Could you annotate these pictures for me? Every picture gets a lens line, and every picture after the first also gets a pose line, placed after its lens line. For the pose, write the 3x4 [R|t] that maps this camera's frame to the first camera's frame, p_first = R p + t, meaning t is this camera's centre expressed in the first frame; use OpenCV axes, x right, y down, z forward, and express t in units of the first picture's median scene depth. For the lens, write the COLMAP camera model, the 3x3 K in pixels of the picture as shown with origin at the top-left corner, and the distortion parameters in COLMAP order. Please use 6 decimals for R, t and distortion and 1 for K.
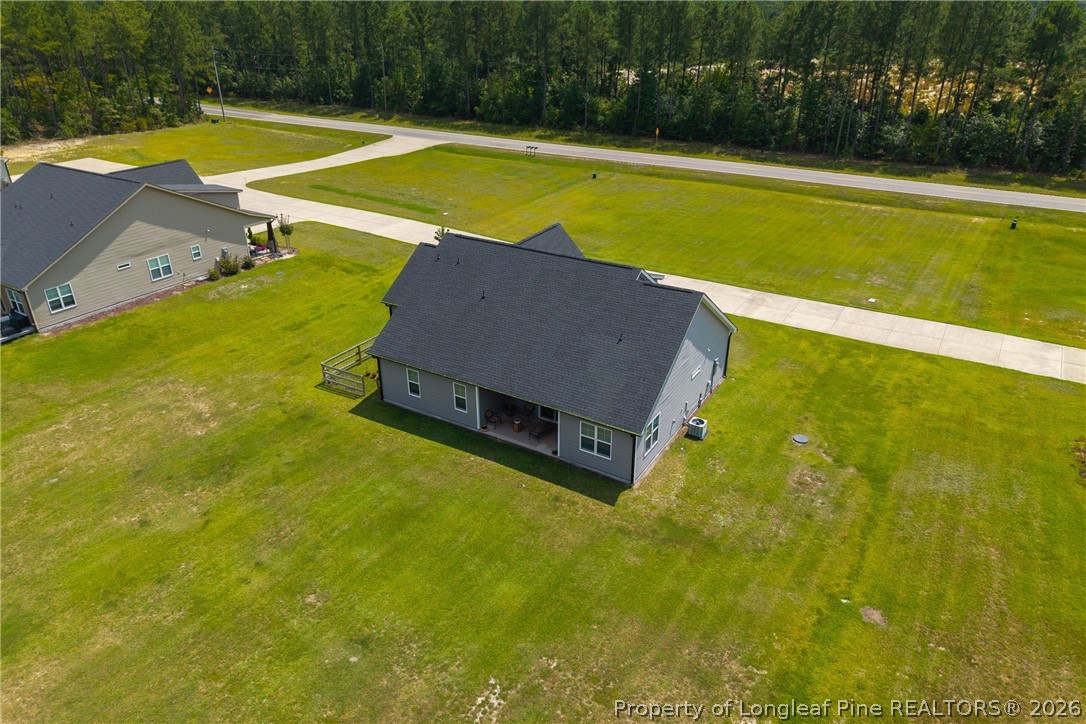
lens RADIAL K [[724.2, 0, 543.0], [0, 724.2, 362.0], [0, 0, 1]] dist [0.037095, -0.043893]
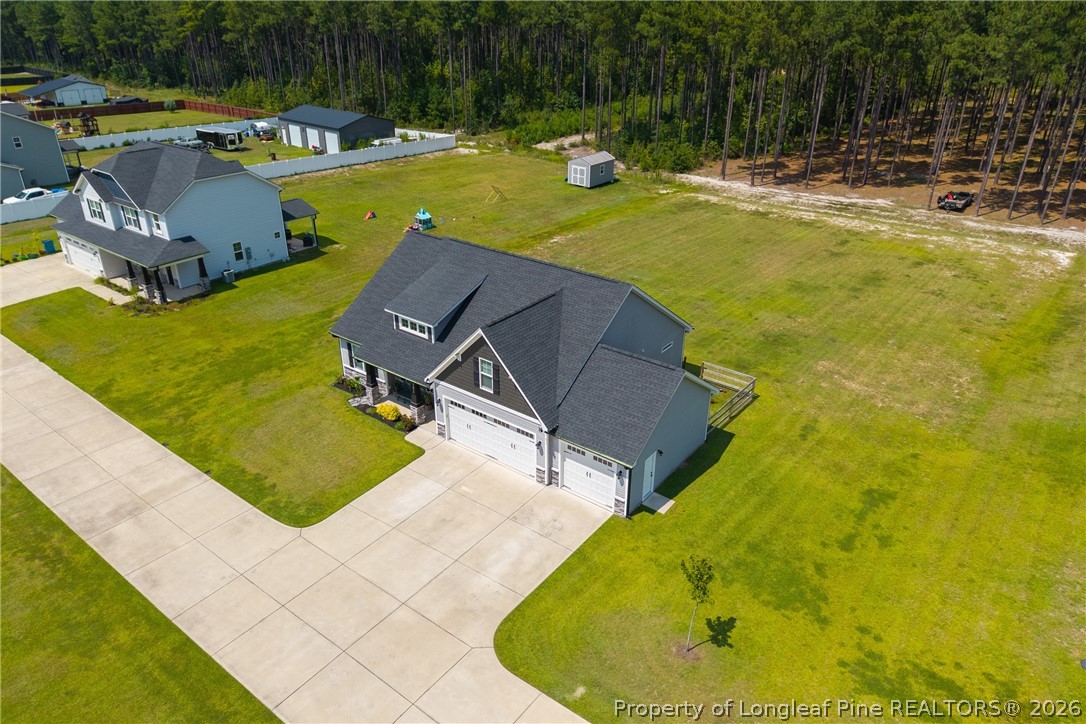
lens RADIAL K [[724.2, 0, 543.0], [0, 724.2, 362.0], [0, 0, 1]] dist [0.037095, -0.043893]
pose [[-0.994156, -0.049151, 0.096111, -0.105383], [0.047599, 0.599517, 0.798945, -0.710799], [-0.096889, 0.798851, -0.593674, 1.420137]]
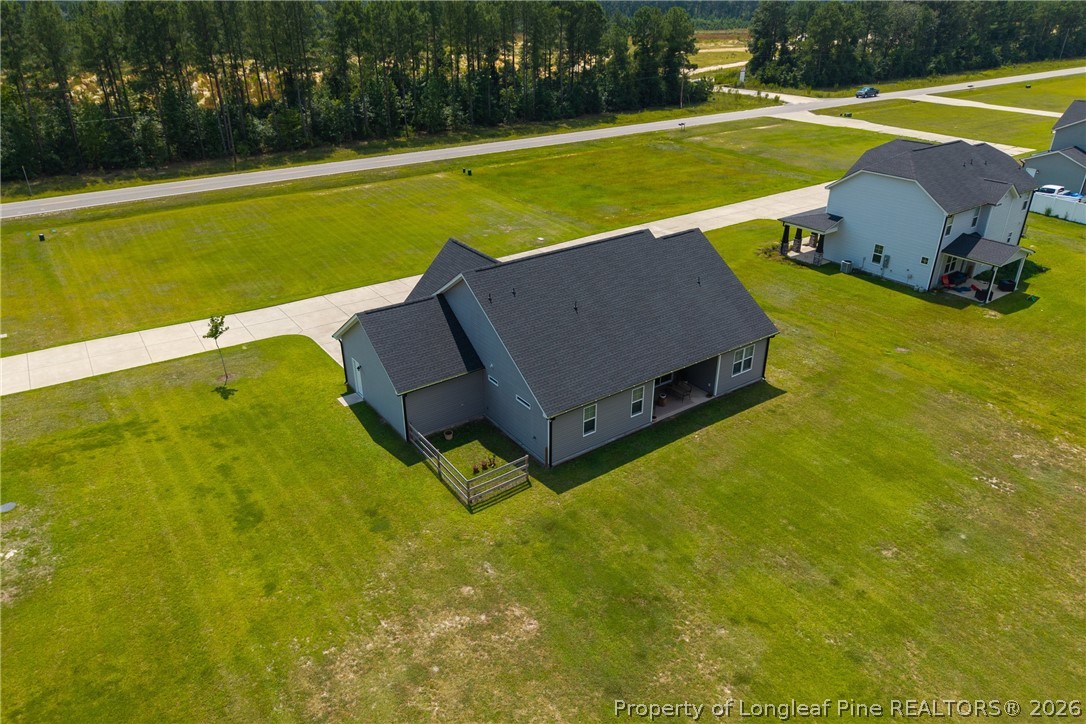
lens RADIAL K [[723.8, 0, 543.0], [0, 723.8, 362.0], [0, 0, 1]] dist [0.057484, -0.101006]
pose [[0.389568, -0.411808, 0.823803, -0.754399], [0.411427, 0.878071, 0.244376, -0.230331], [-0.823993, 0.243733, 0.511497, 0.471011]]
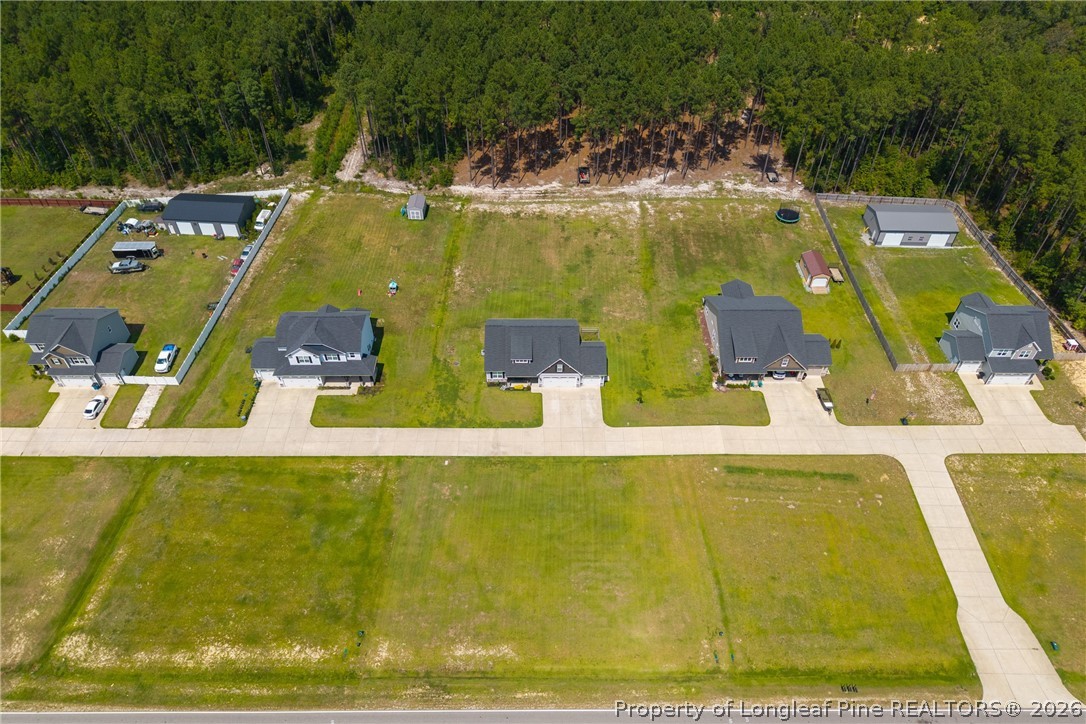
lens RADIAL K [[723.8, 0, 543.0], [0, 723.8, 362.0], [0, 0, 1]] dist [0.057484, -0.101006]
pose [[-0.850155, 0.367869, -0.376708, 1.022157], [-0.240231, 0.365644, 0.899218, -2.432049], [0.468535, 0.854972, -0.222481, 1.538512]]
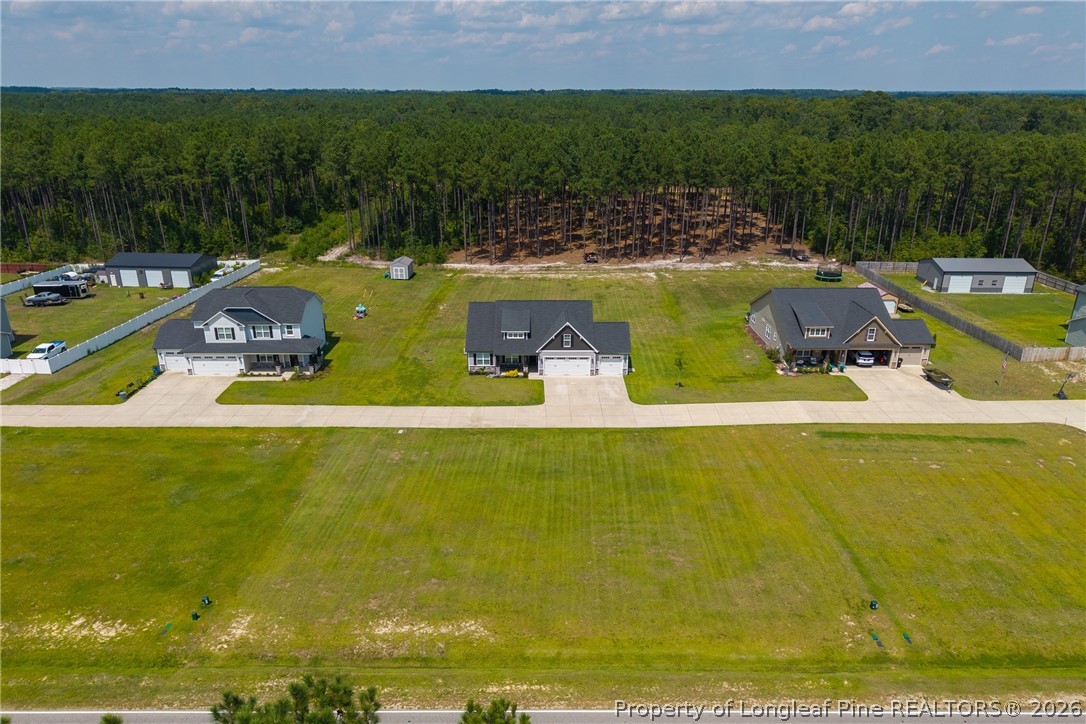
lens RADIAL K [[724.2, 0, 543.0], [0, 724.2, 362.0], [0, 0, 1]] dist [0.037095, -0.043893]
pose [[-0.853325, 0.183219, -0.488127, 1.003208], [-0.231945, 0.705075, 0.670128, -1.351791], [0.466946, 0.685055, -0.559161, 2.081067]]
